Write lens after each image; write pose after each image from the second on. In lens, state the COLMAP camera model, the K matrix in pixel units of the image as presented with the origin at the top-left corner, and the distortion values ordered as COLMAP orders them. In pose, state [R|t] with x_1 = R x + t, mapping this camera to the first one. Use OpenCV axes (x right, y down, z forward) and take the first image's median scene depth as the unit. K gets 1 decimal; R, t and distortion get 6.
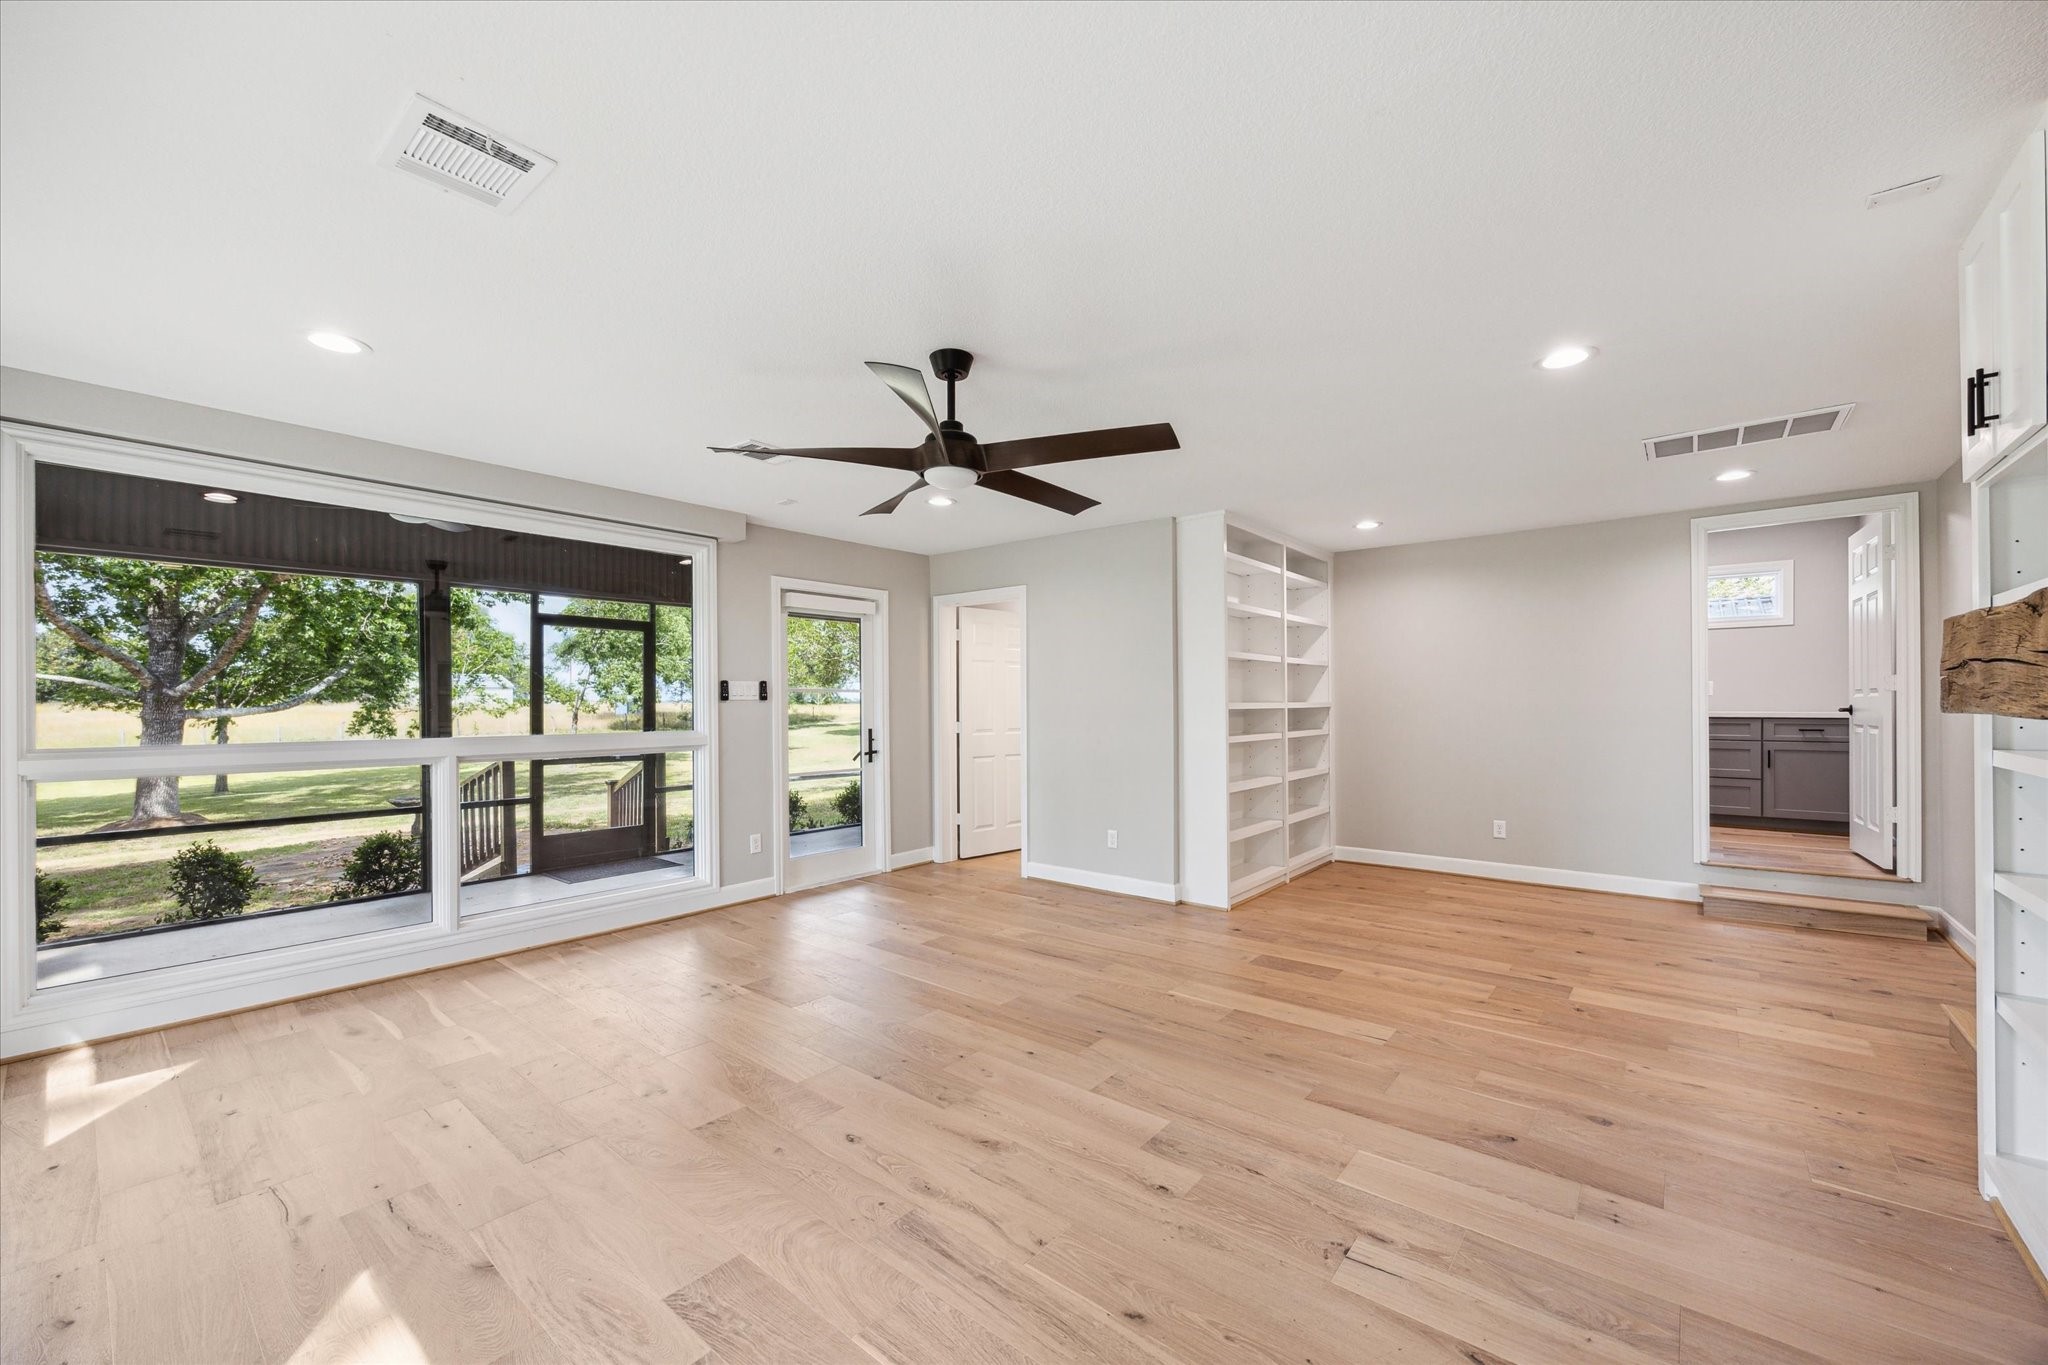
lens RADIAL K [[792.8, 0, 1029.9], [0, 792.8, 698.2], [0, 0, 1]] dist [-0.002283, -0.000379]
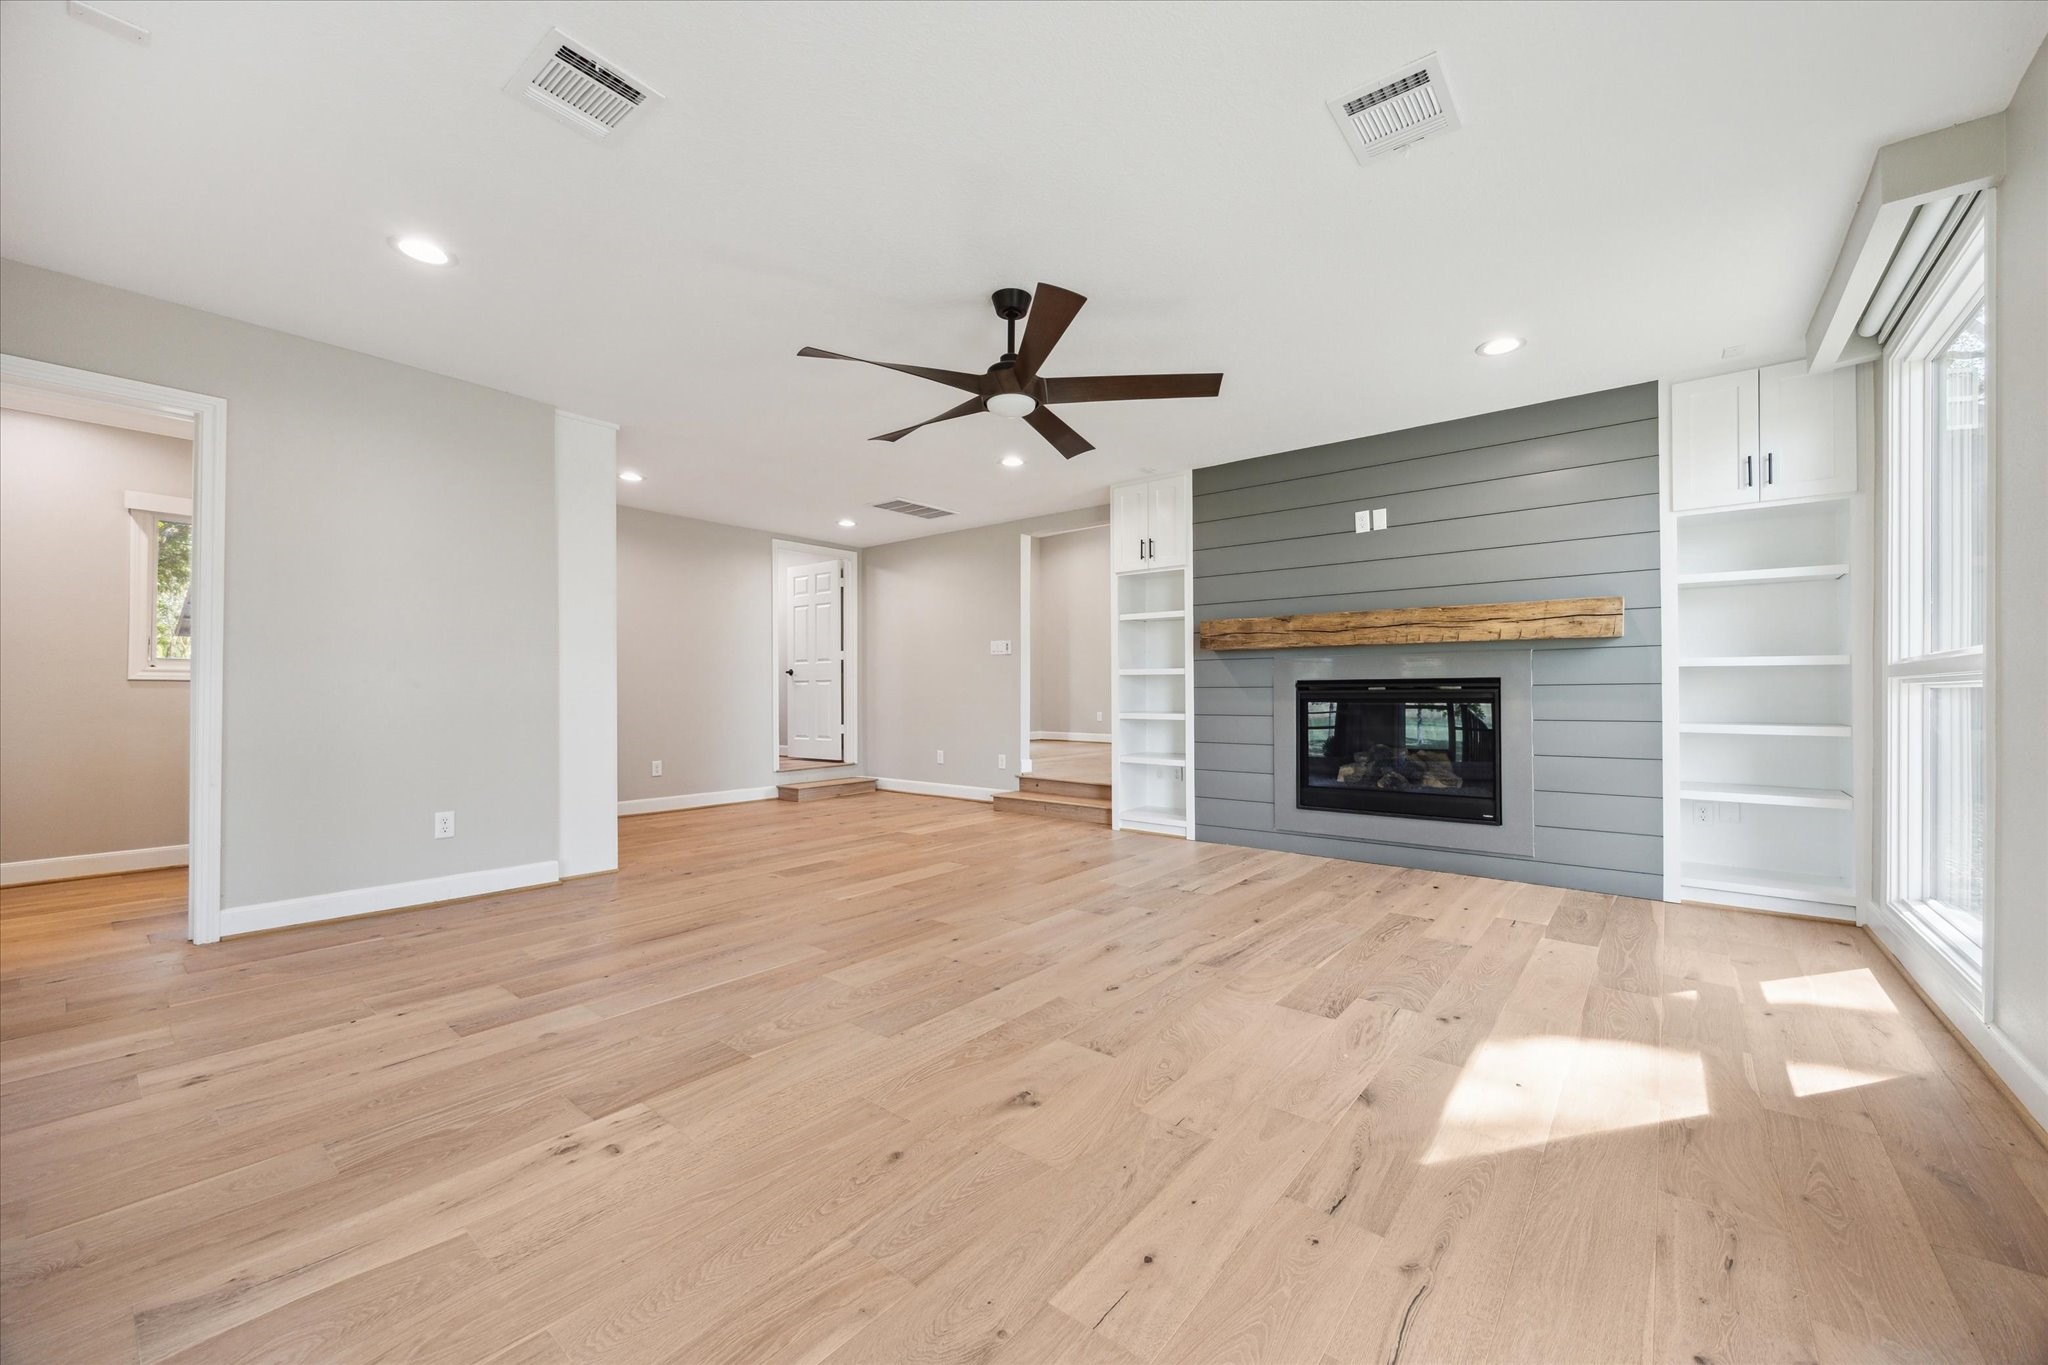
lens RADIAL K [[778.3, 0, 1039.2], [0, 778.3, 685.5], [0, 0, 1]] dist [-0.008434, 0.000084]
pose [[-0.004832, 0.015820, 0.999863, -1.237454], [-0.006476, 0.999853, -0.015851, 0.134363], [-0.999967, -0.006551, -0.004729, 1.032103]]
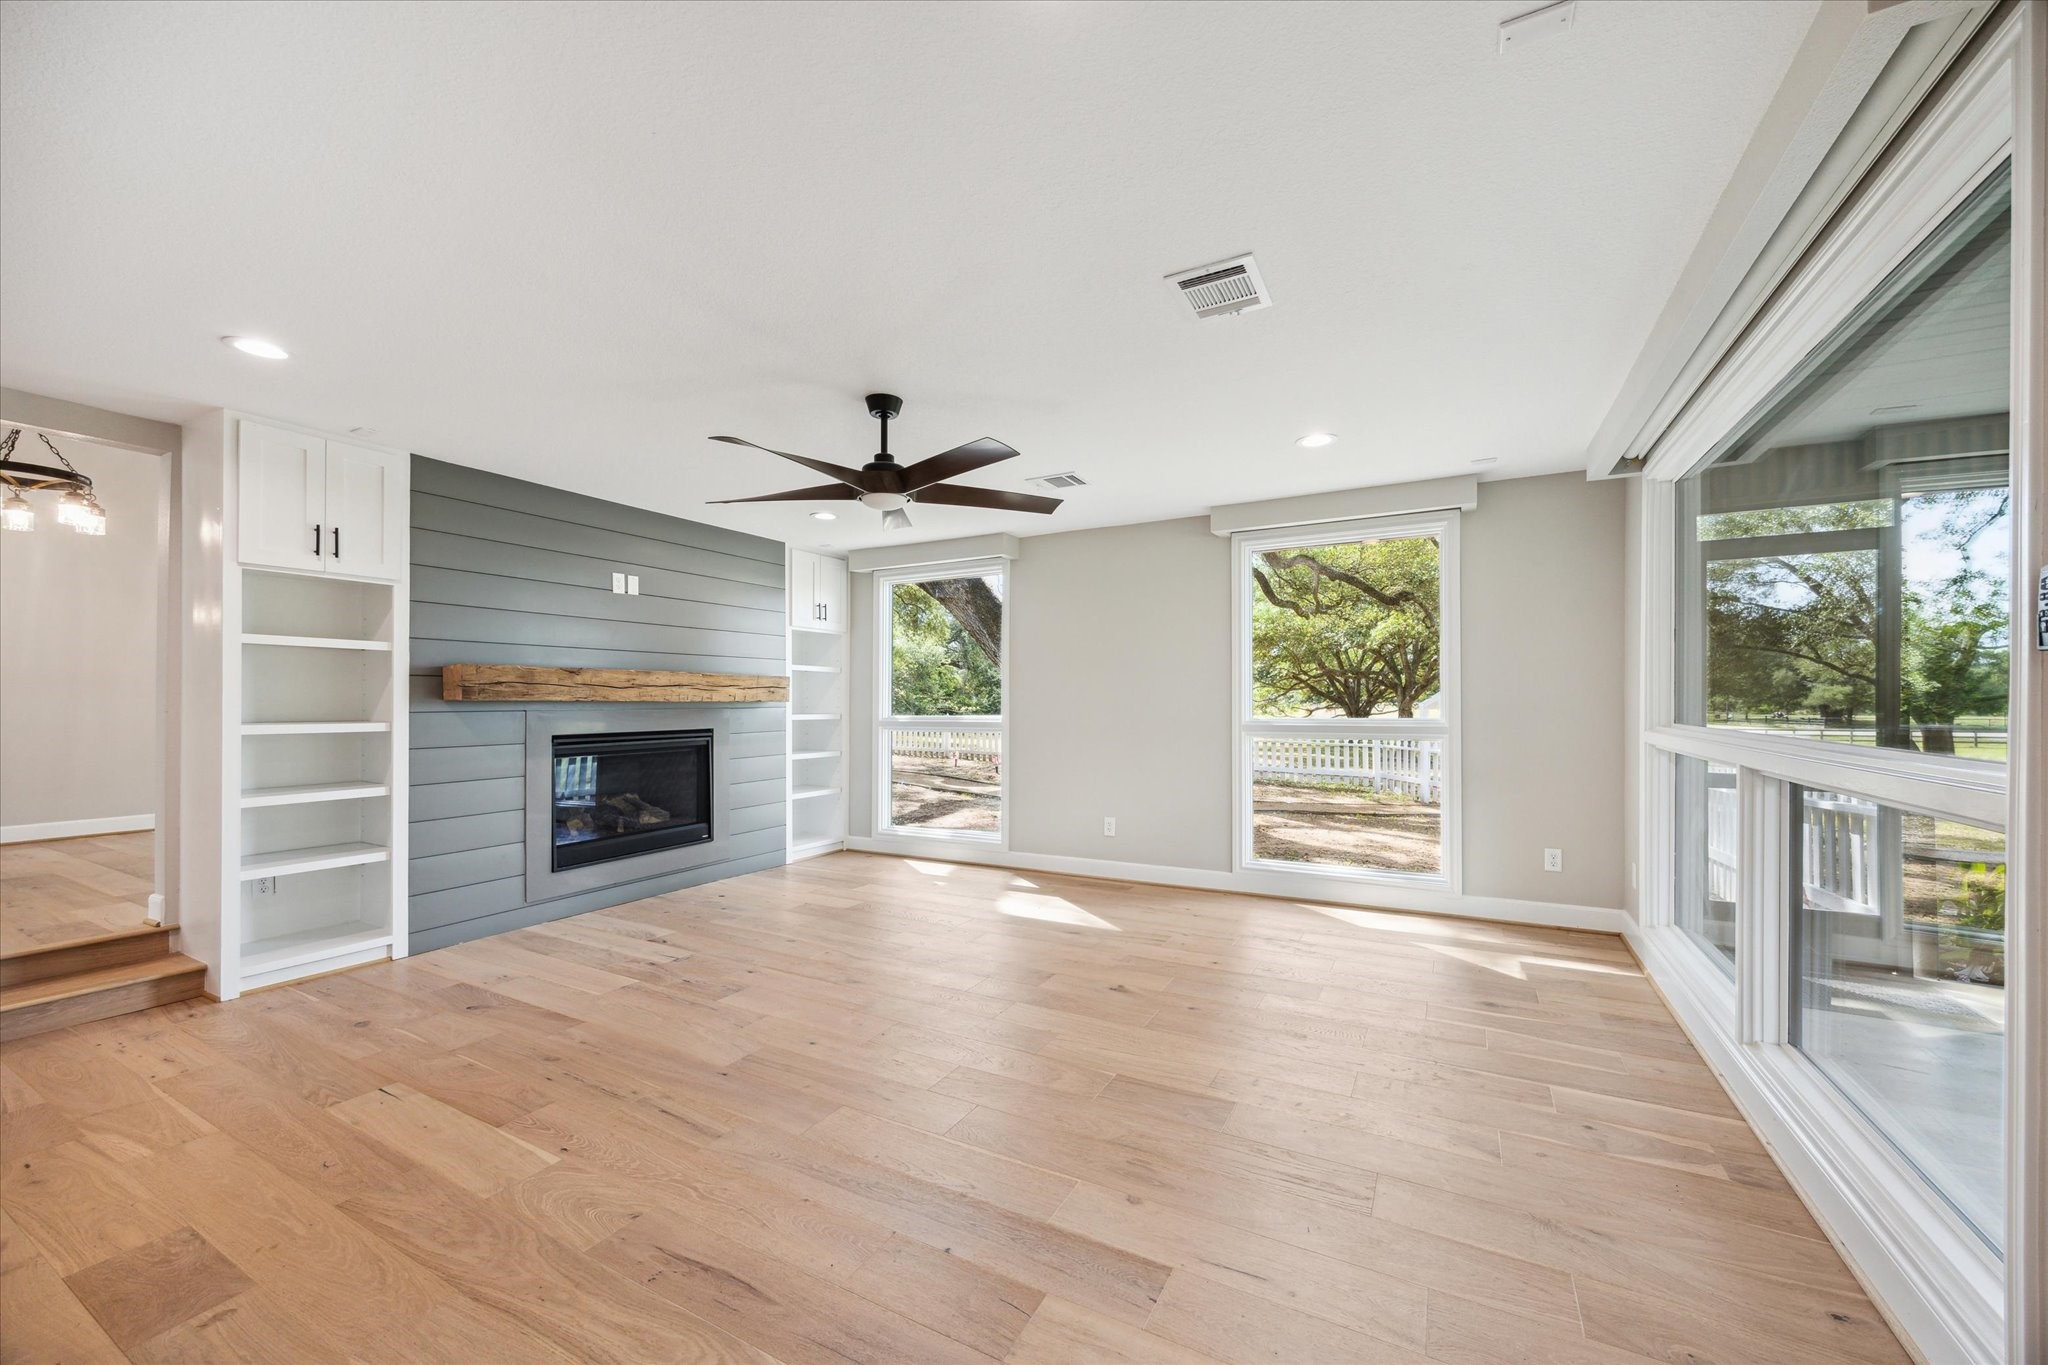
lens RADIAL K [[792.8, 0, 1030.0], [0, 792.8, 699.3], [0, 0, 1]] dist [-0.002283, -0.000379]
pose [[-0.983546, 0.010184, -0.180369, -0.106201], [0.011764, 0.999901, -0.007691, 0.033968], [0.180273, -0.009687, -0.983569, 2.343707]]
